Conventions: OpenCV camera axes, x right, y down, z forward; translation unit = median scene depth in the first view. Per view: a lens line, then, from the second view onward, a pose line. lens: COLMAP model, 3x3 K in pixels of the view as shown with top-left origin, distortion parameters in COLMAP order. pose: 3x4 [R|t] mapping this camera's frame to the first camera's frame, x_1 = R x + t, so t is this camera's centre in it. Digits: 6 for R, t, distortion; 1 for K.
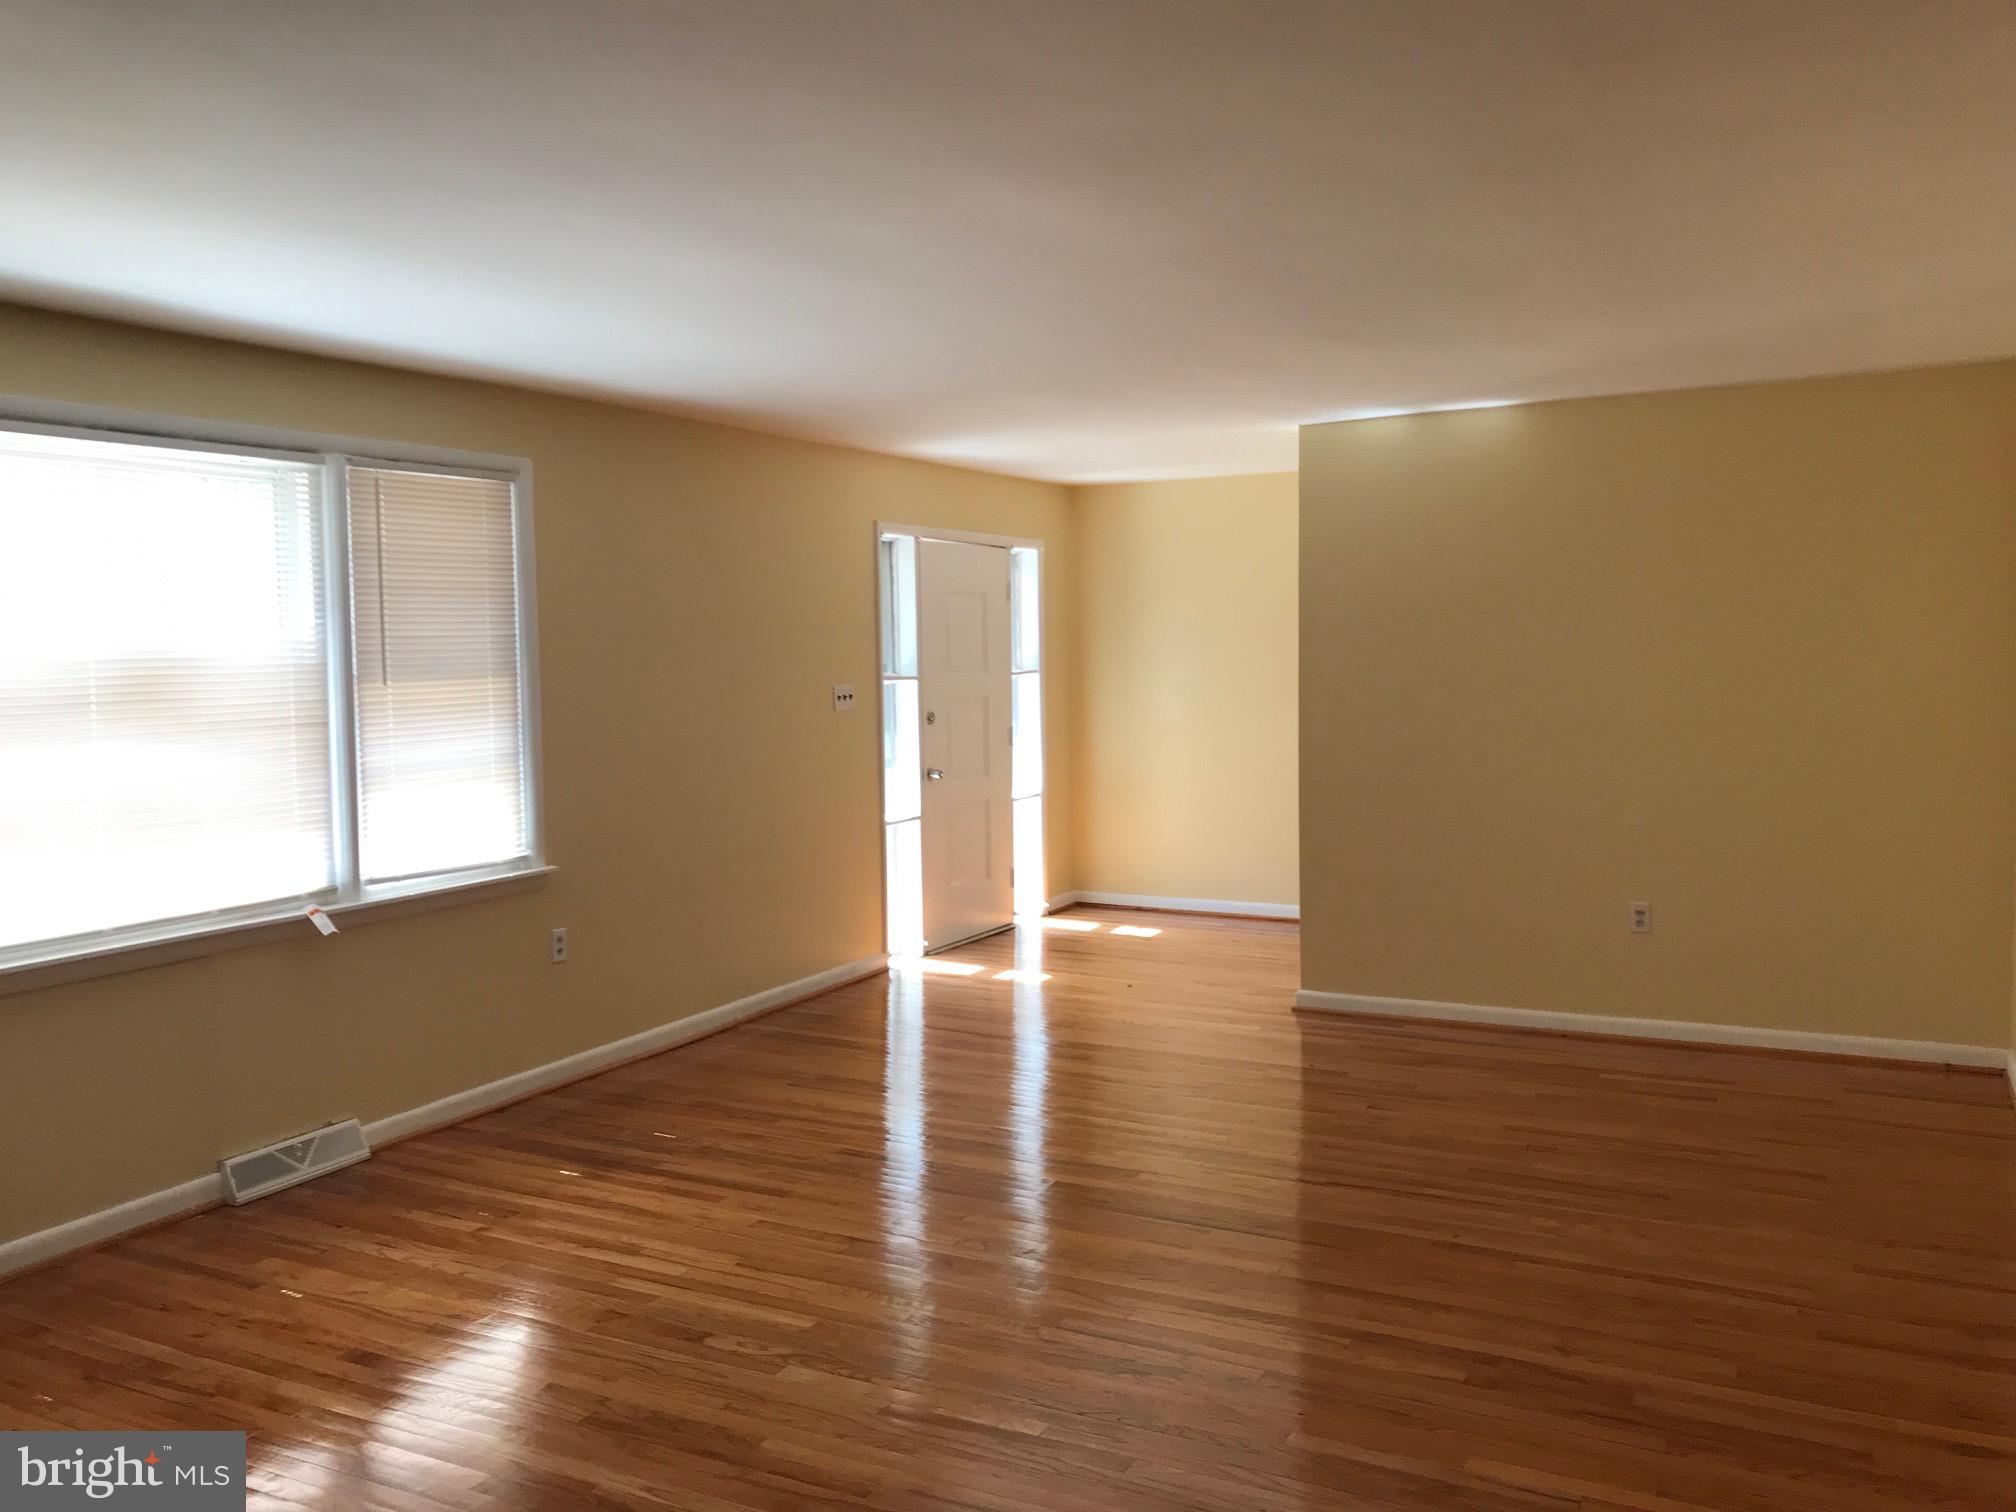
lens RADIAL K [[1668.7, 0, 1009.2], [0, 1668.7, 755.6], [0, 0, 1]] dist [0.037584, -0.026122]
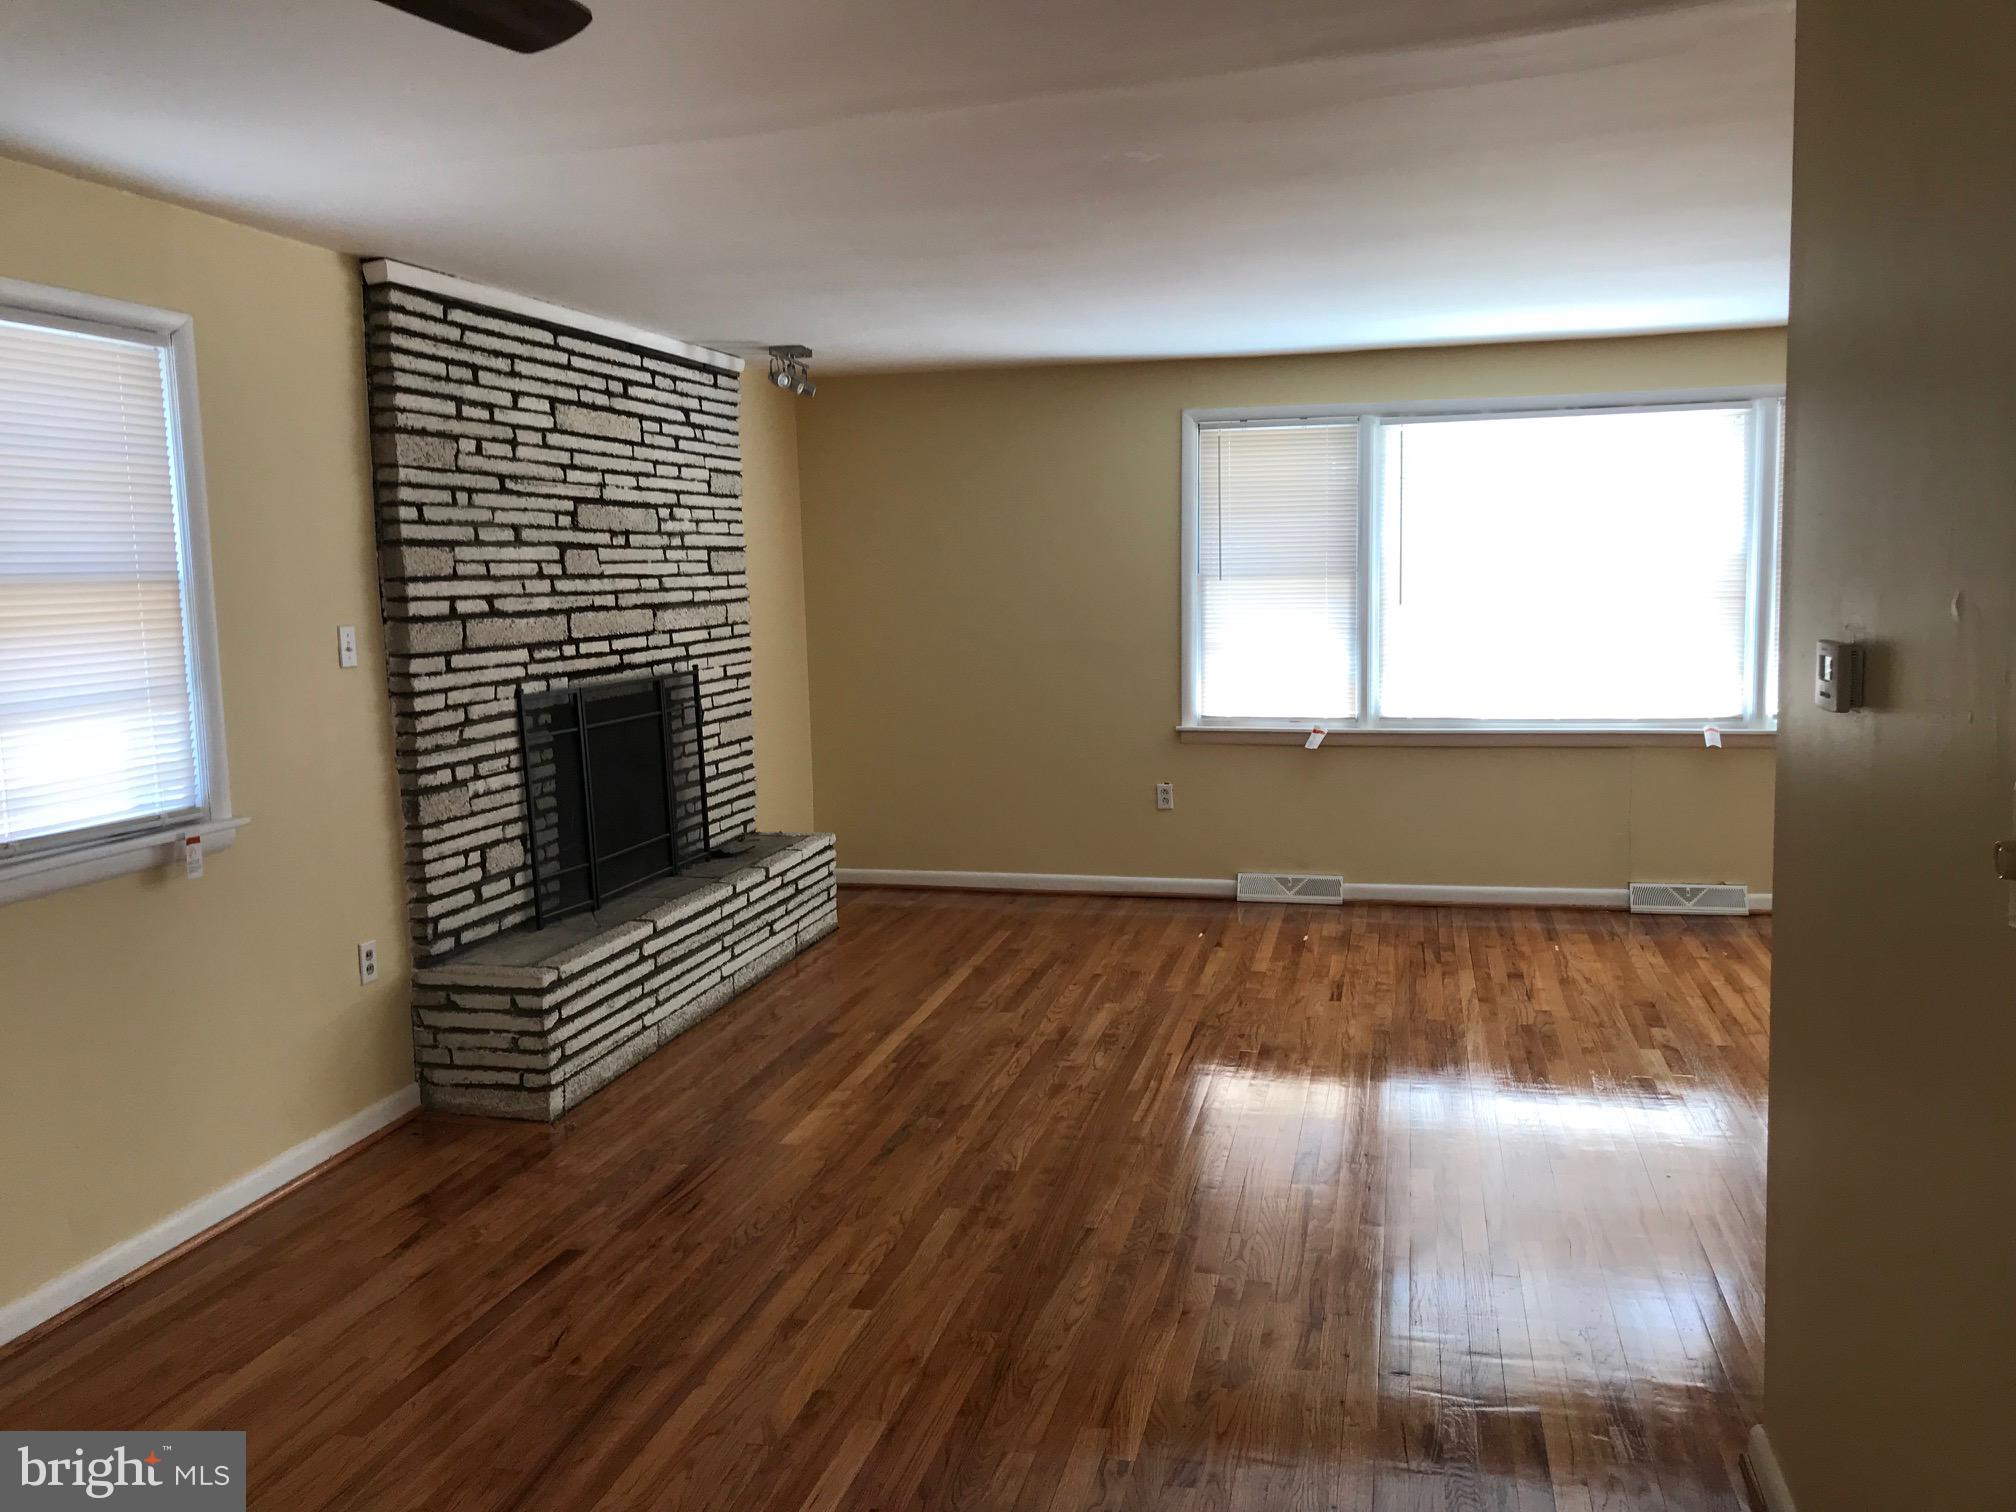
lens RADIAL K [[1668.7, 0, 1009.4], [0, 1668.7, 756.5], [0, 0, 1]] dist [0.037584, -0.026122]
pose [[0.234135, 0.115810, -0.965282, 0.824755], [-0.044327, 0.993119, 0.108397, -0.012557], [0.971193, 0.017409, 0.237657, 0.086951]]
